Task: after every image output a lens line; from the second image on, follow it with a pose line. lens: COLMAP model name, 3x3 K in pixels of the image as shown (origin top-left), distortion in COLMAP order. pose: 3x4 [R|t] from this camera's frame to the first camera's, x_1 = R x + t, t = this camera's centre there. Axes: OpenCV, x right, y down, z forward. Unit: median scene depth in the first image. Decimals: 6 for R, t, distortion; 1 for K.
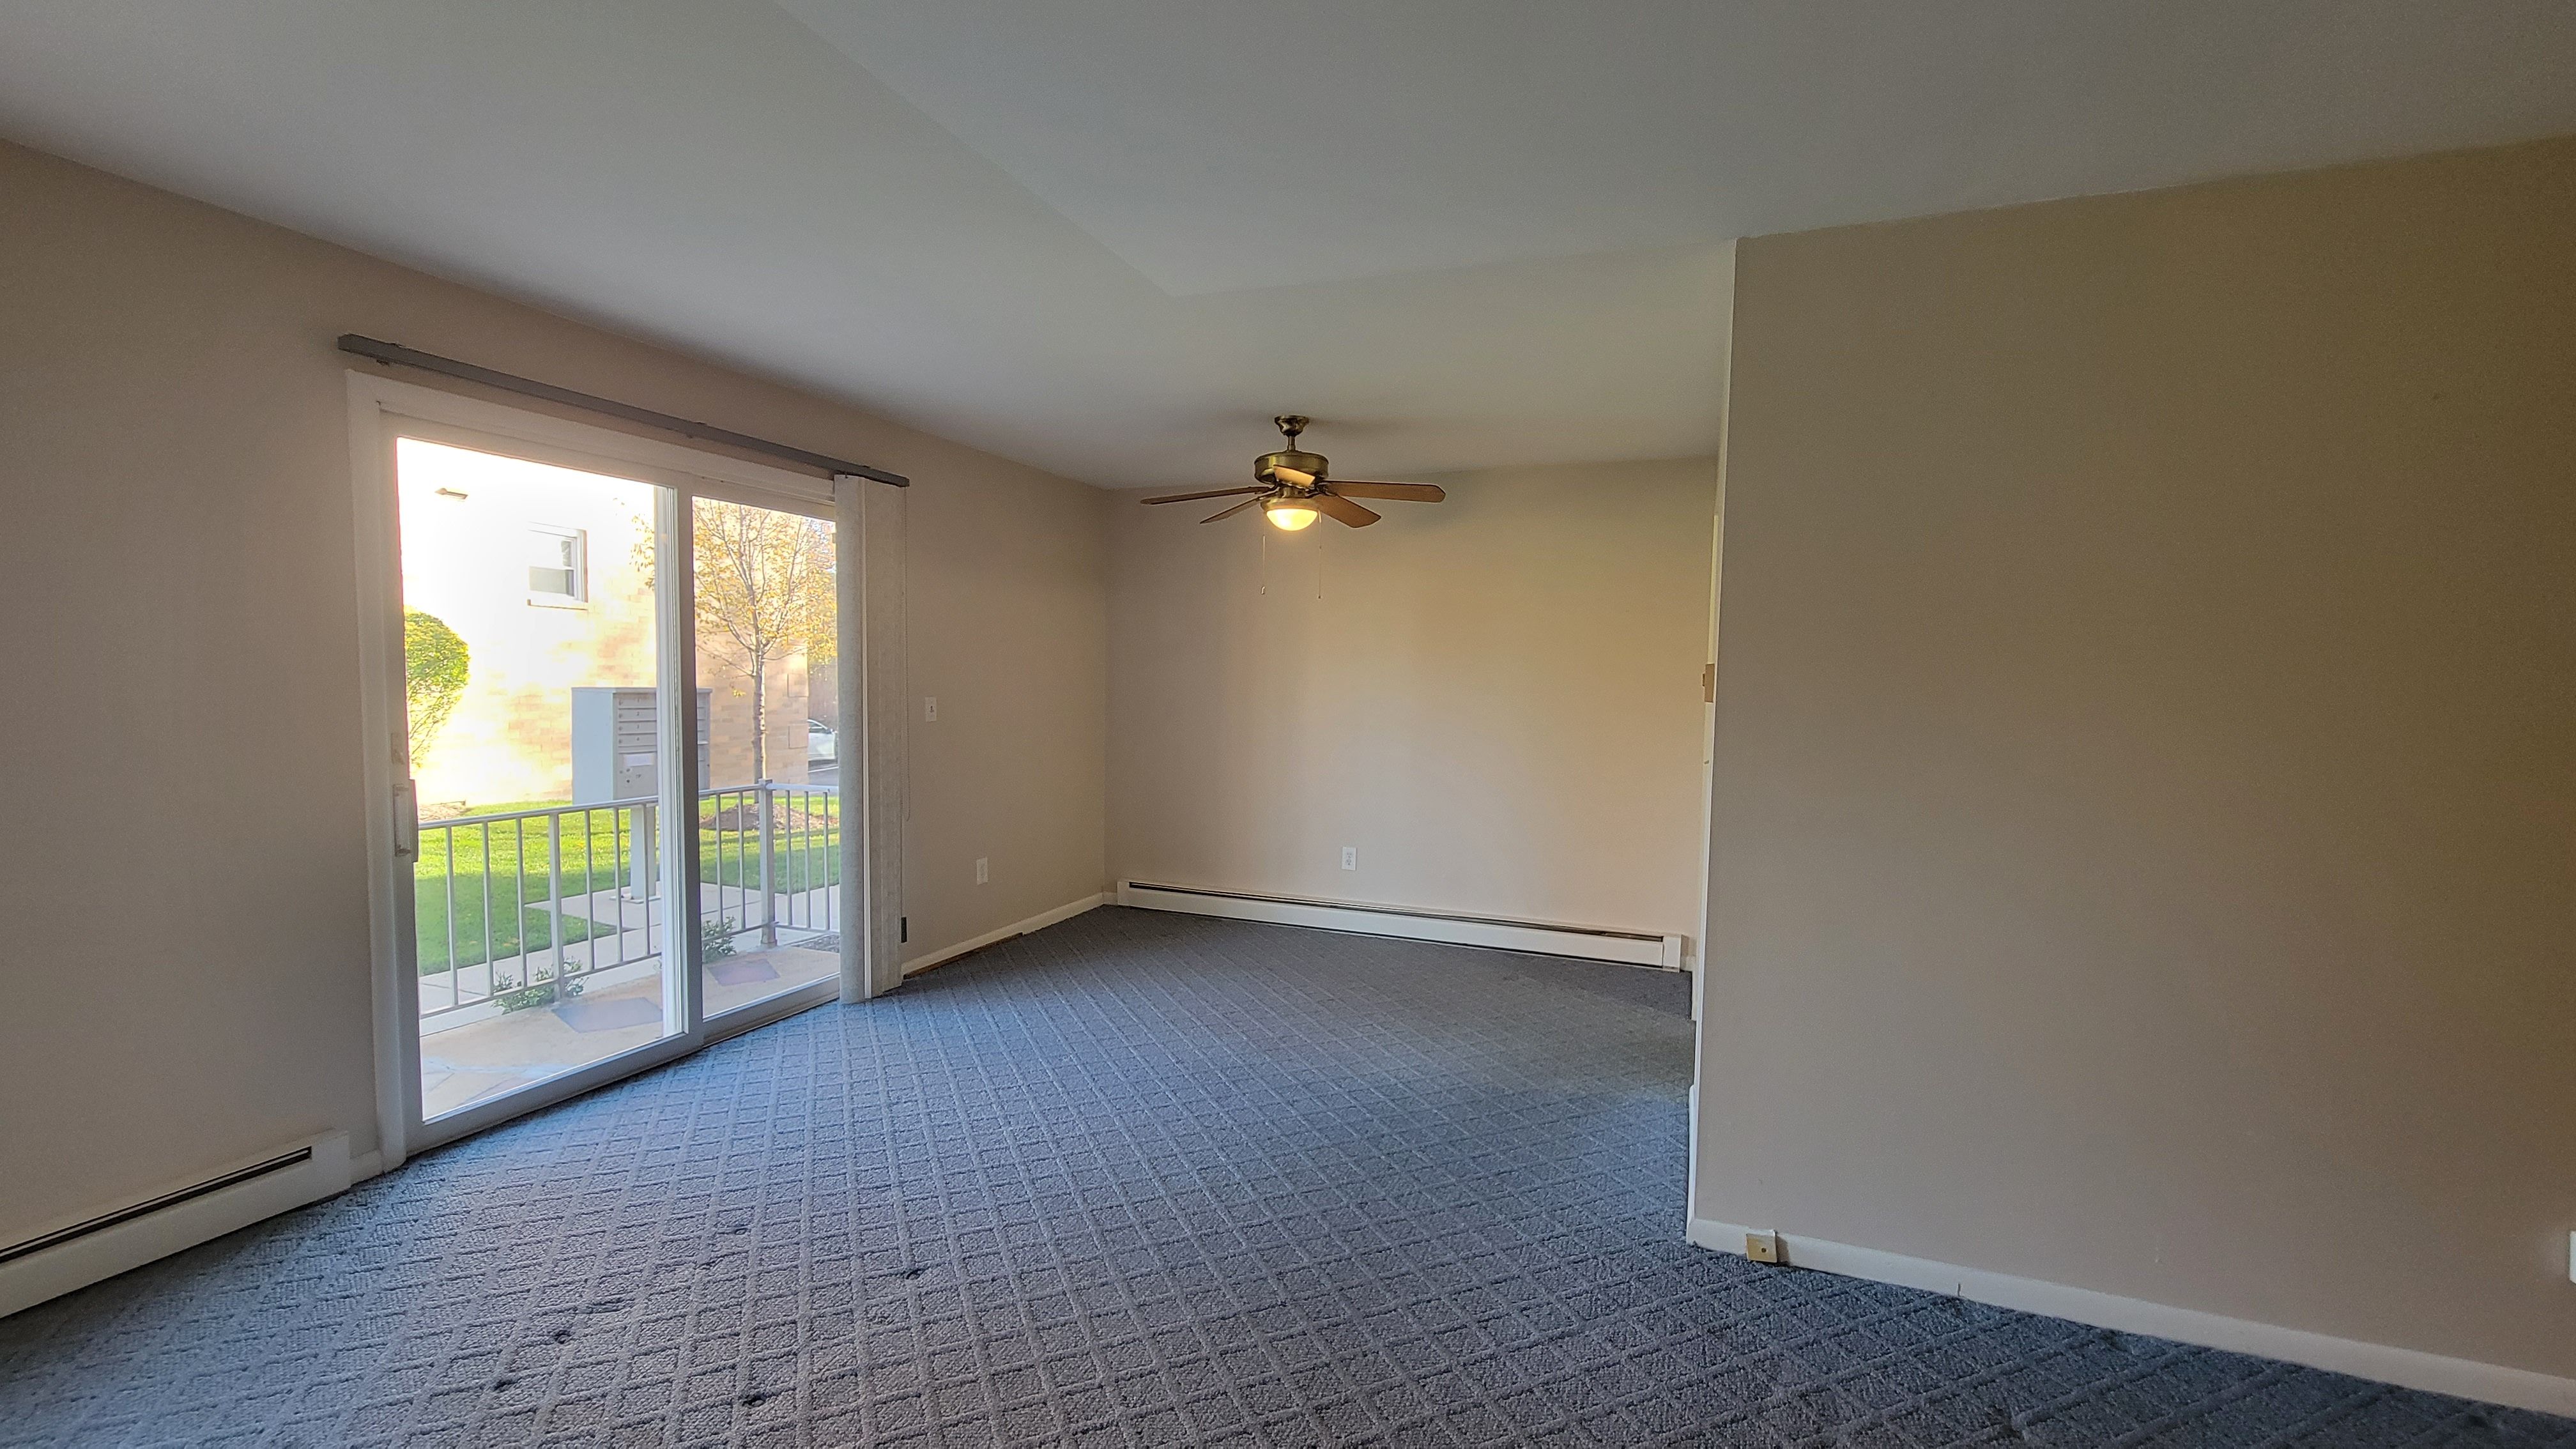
lens RADIAL K [[1046.9, 0, 1286.8], [0, 1046.9, 735.0], [0, 0, 1]] dist [-0.000520, -0.001335]
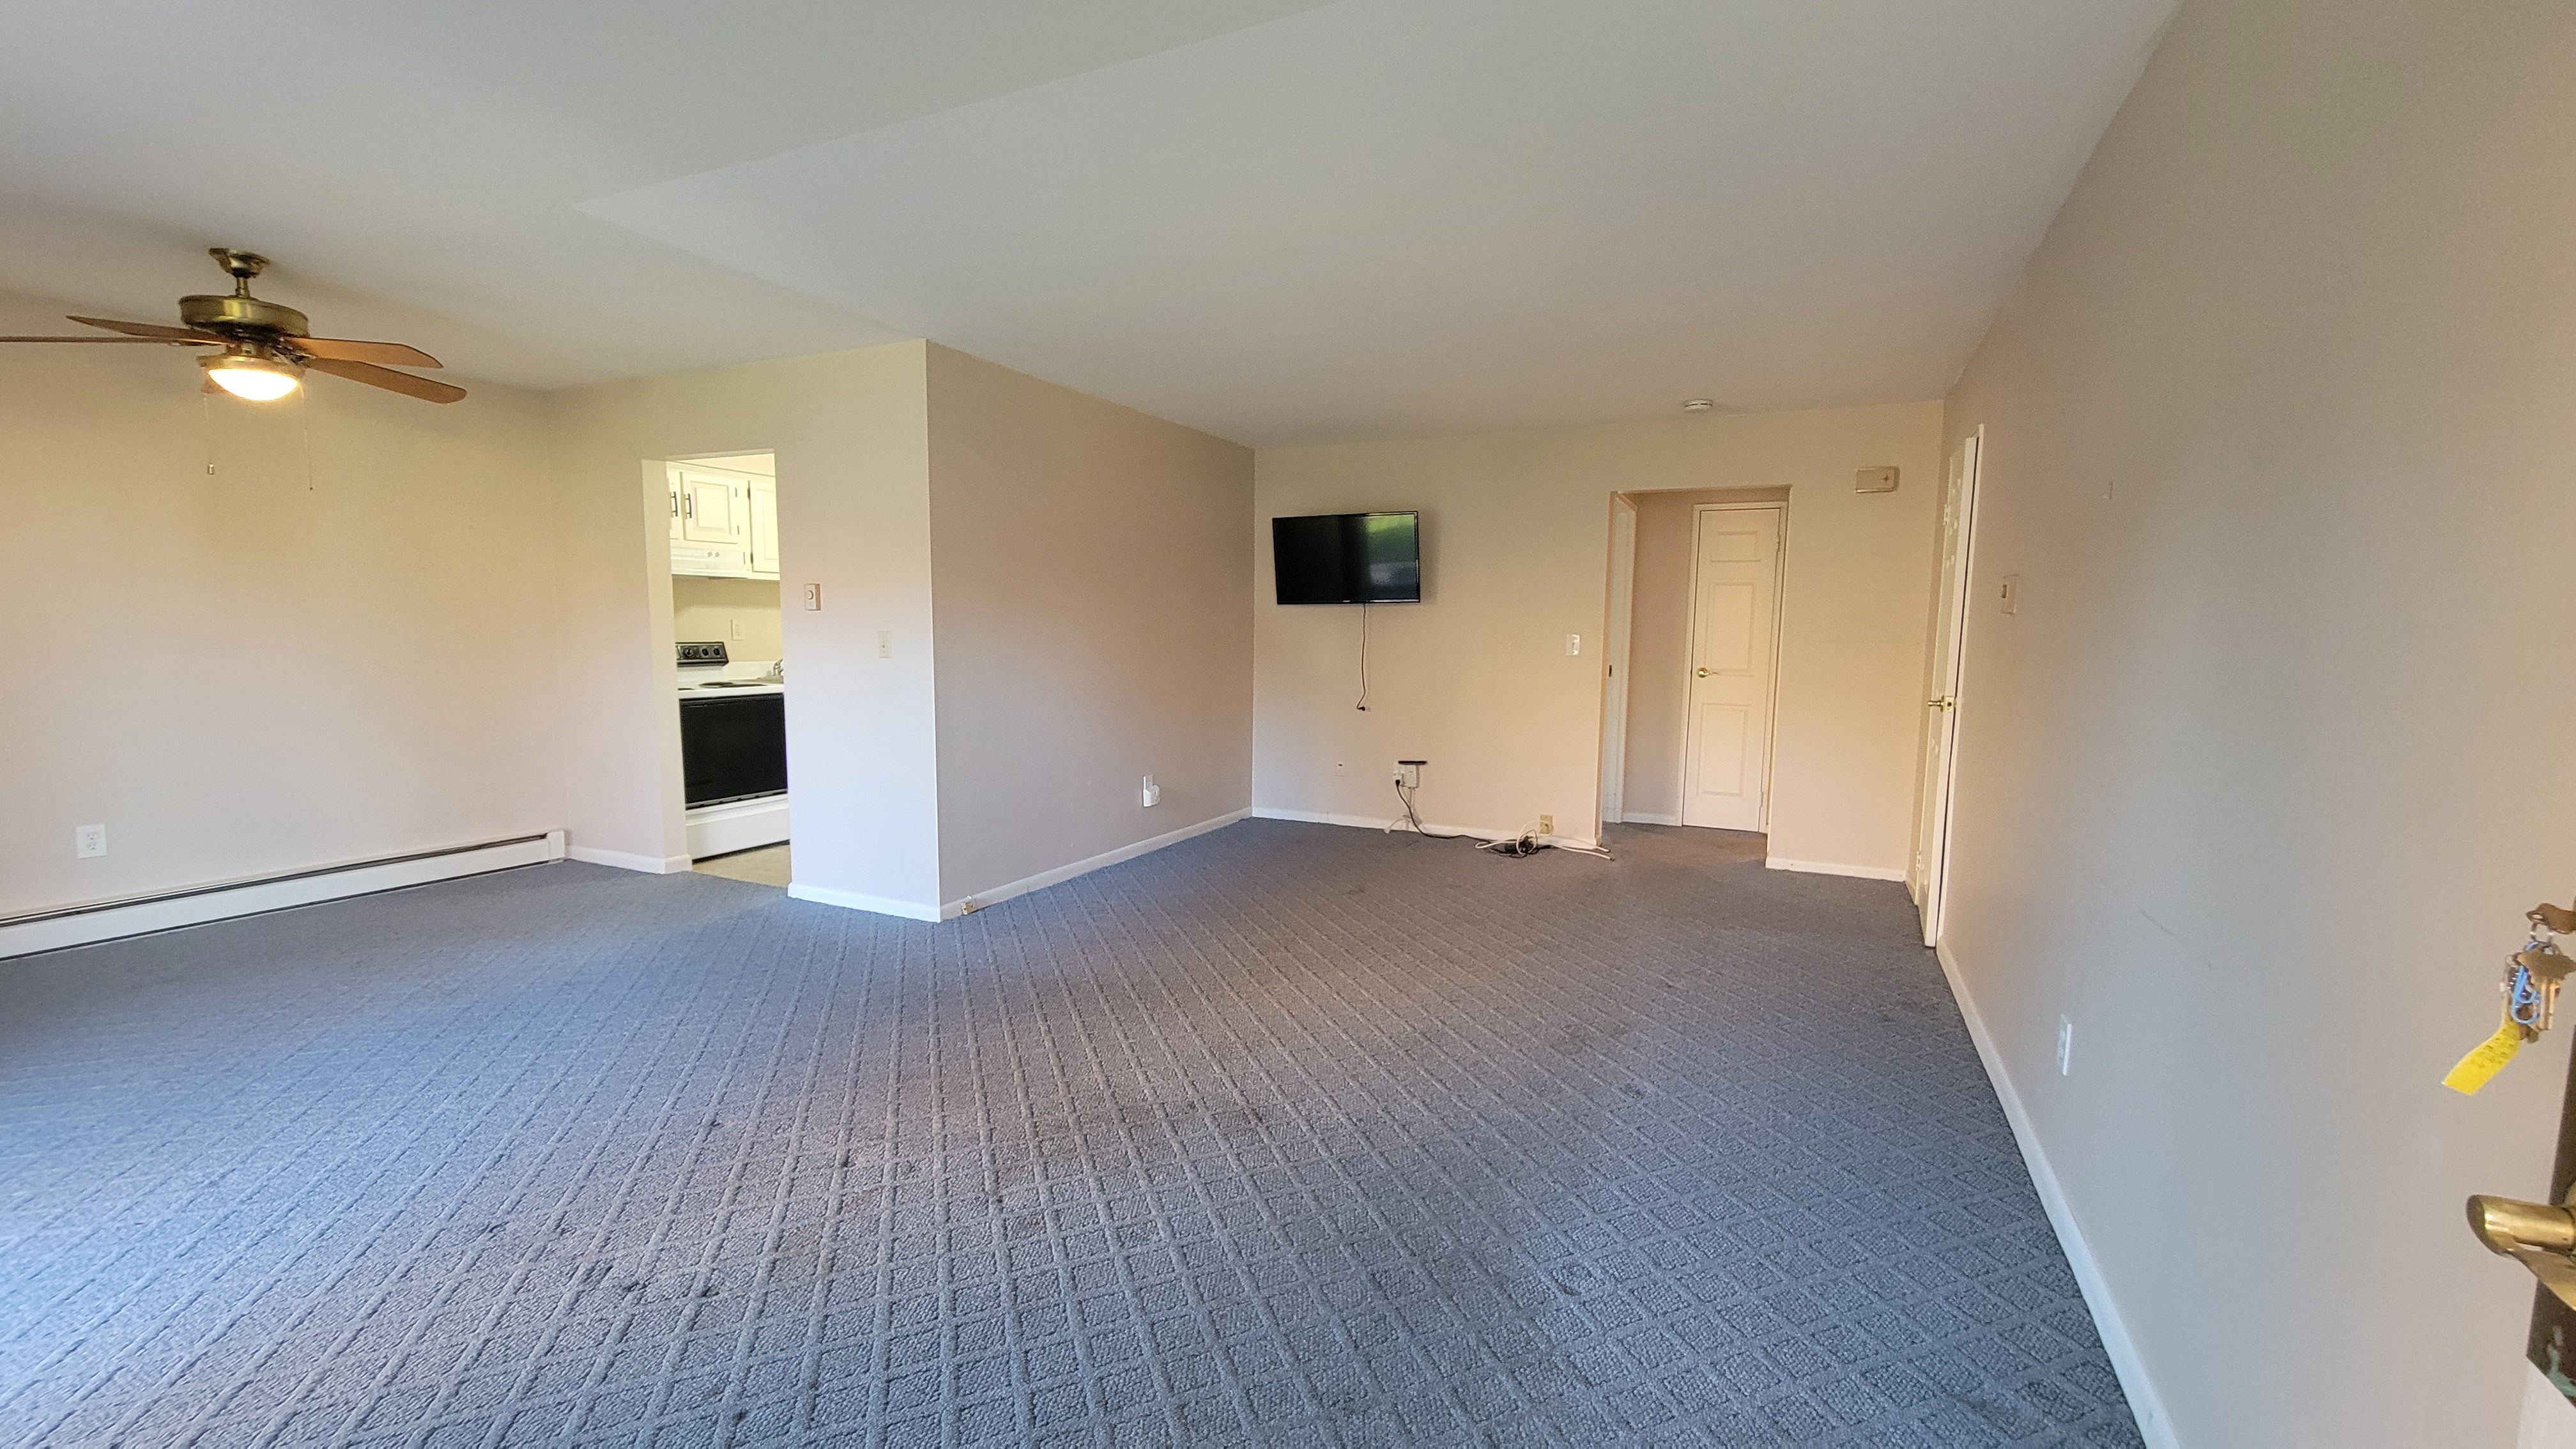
lens RADIAL K [[1046.9, 0, 1302.6], [0, 1046.9, 731.9], [0, 0, 1]] dist [-0.000520, -0.001335]
pose [[0.068850, -0.114525, 0.991032, -0.764912], [0.047354, 0.992644, 0.111421, 0.004754], [-0.996502, 0.039258, 0.073767, 0.158855]]
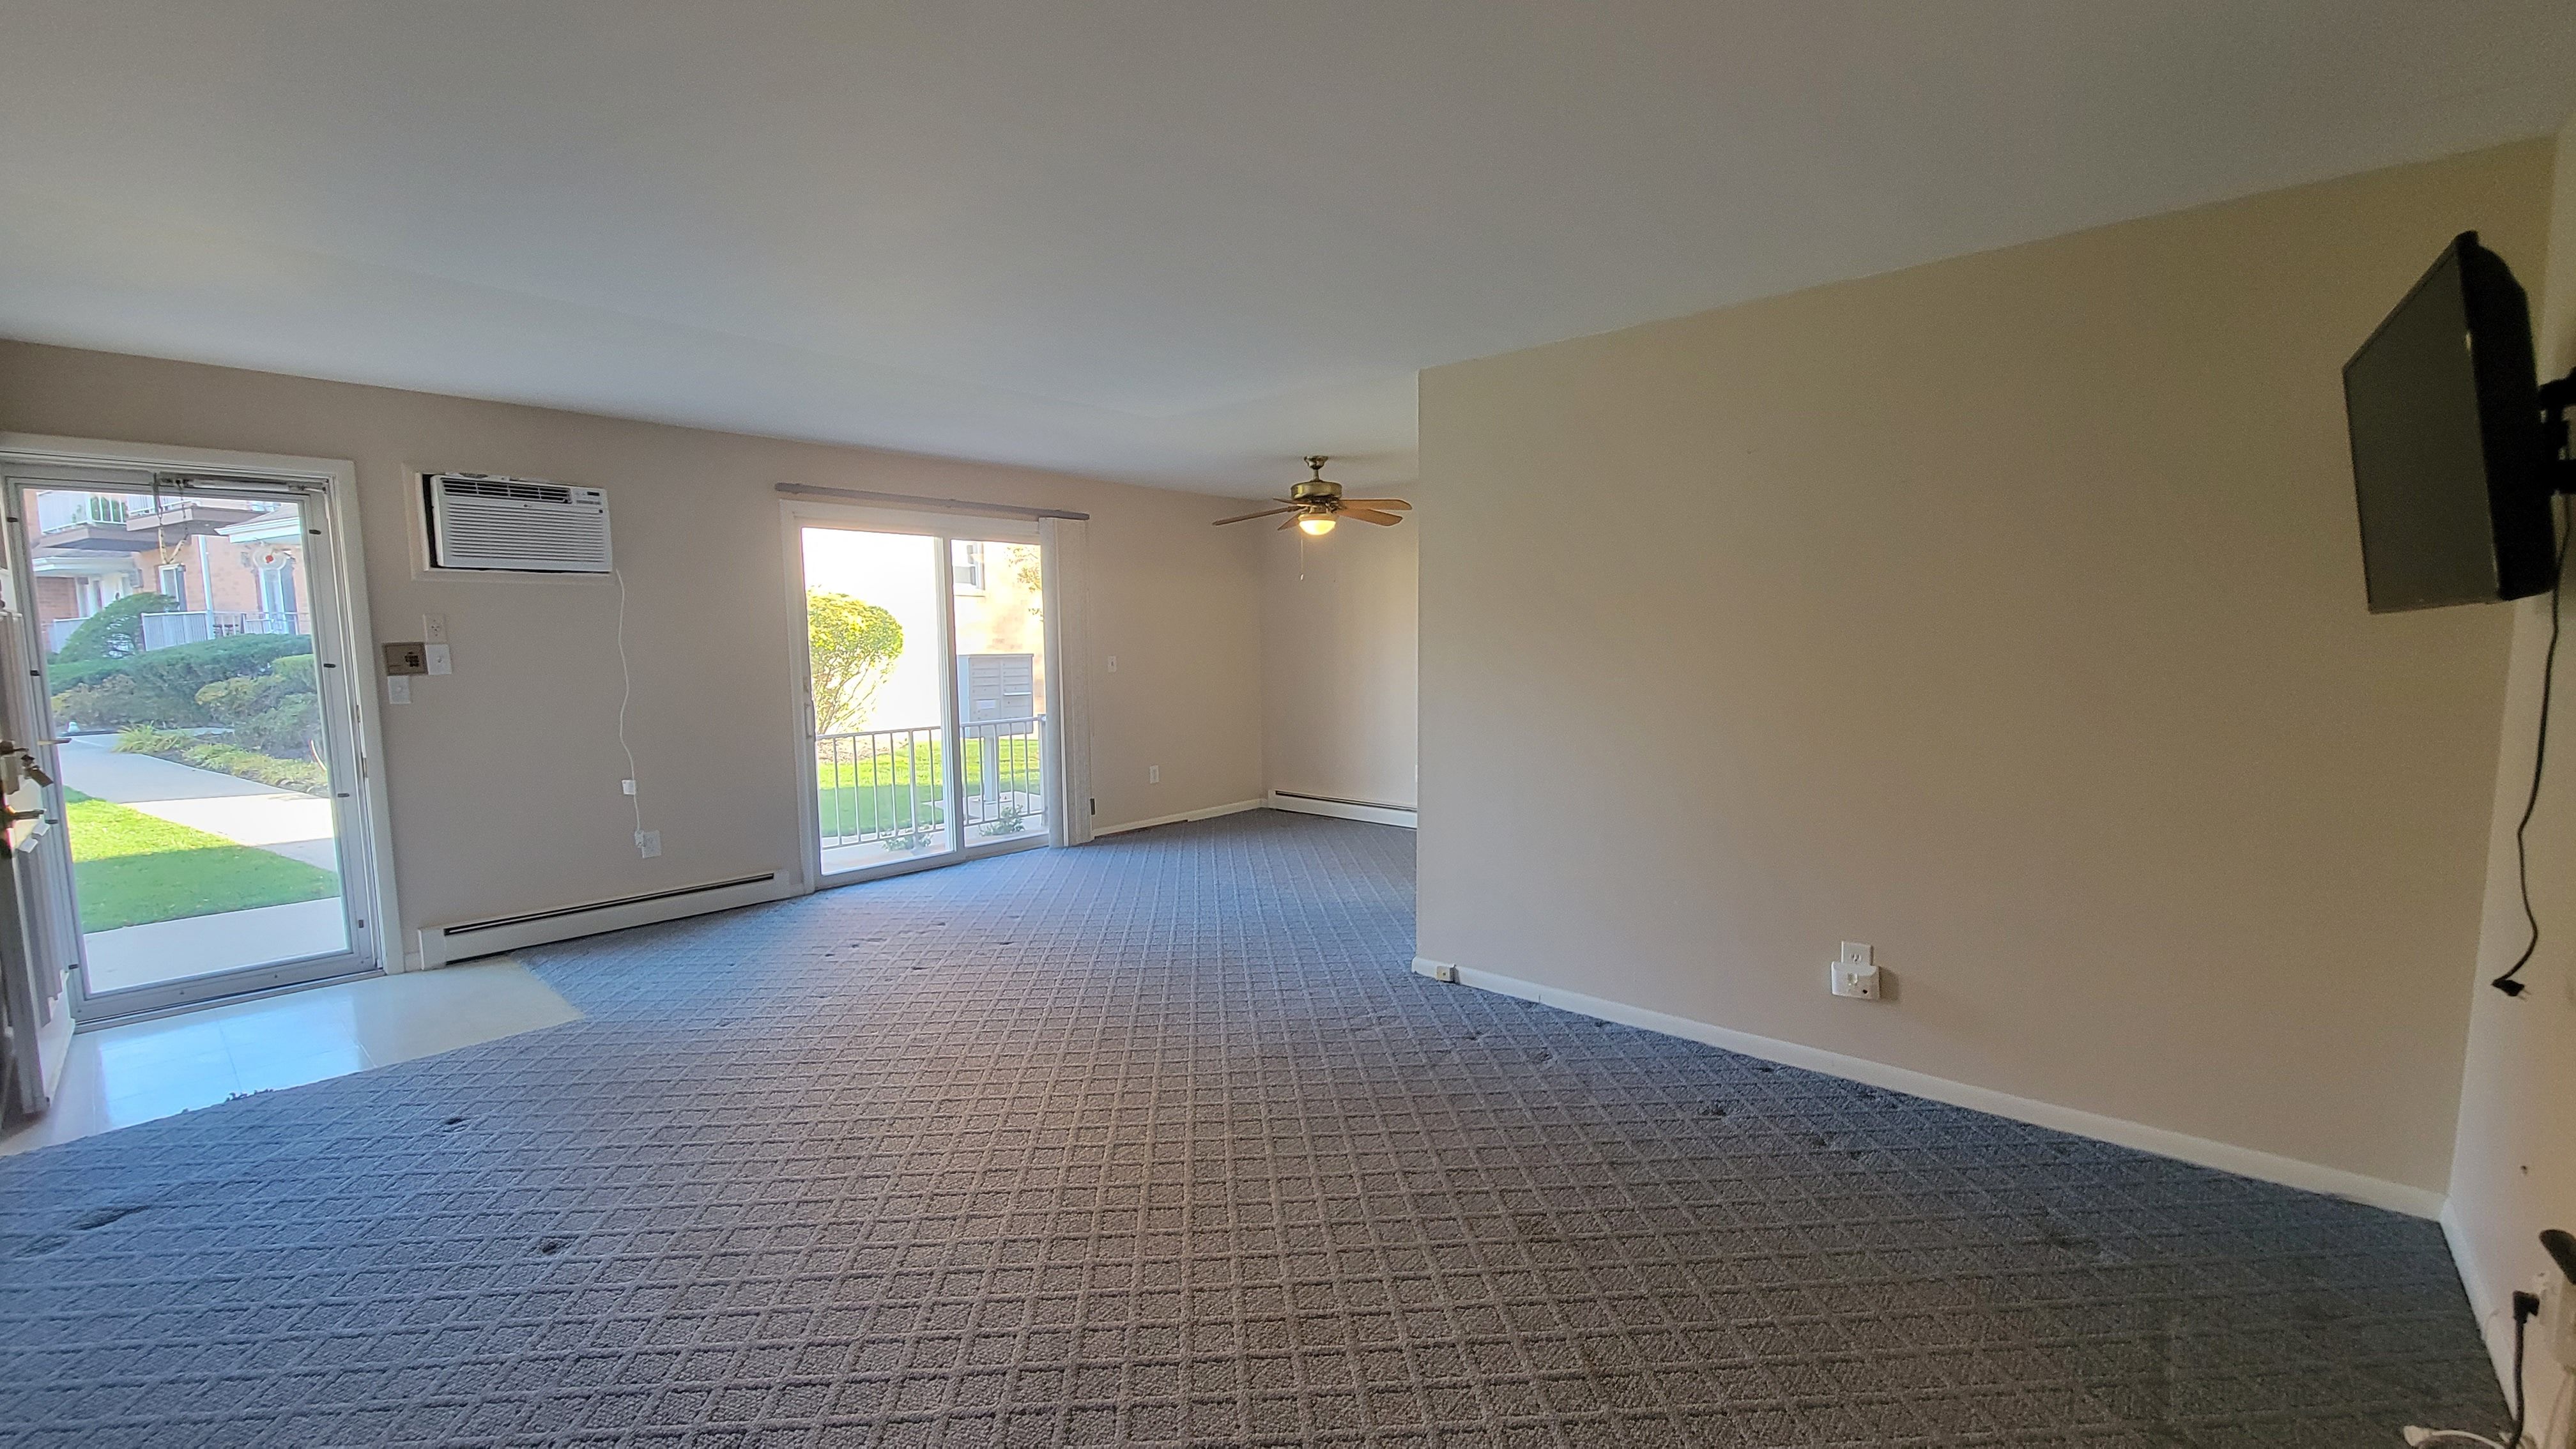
lens RADIAL K [[1046.9, 0, 1291.8], [0, 1046.9, 731.6], [0, 0, 1]] dist [-0.000520, -0.001335]
pose [[0.942707, 0.006422, -0.333559, 0.458114], [0.004920, 0.999438, 0.033148, 0.026881], [0.333585, -0.032890, 0.942146, -0.382002]]
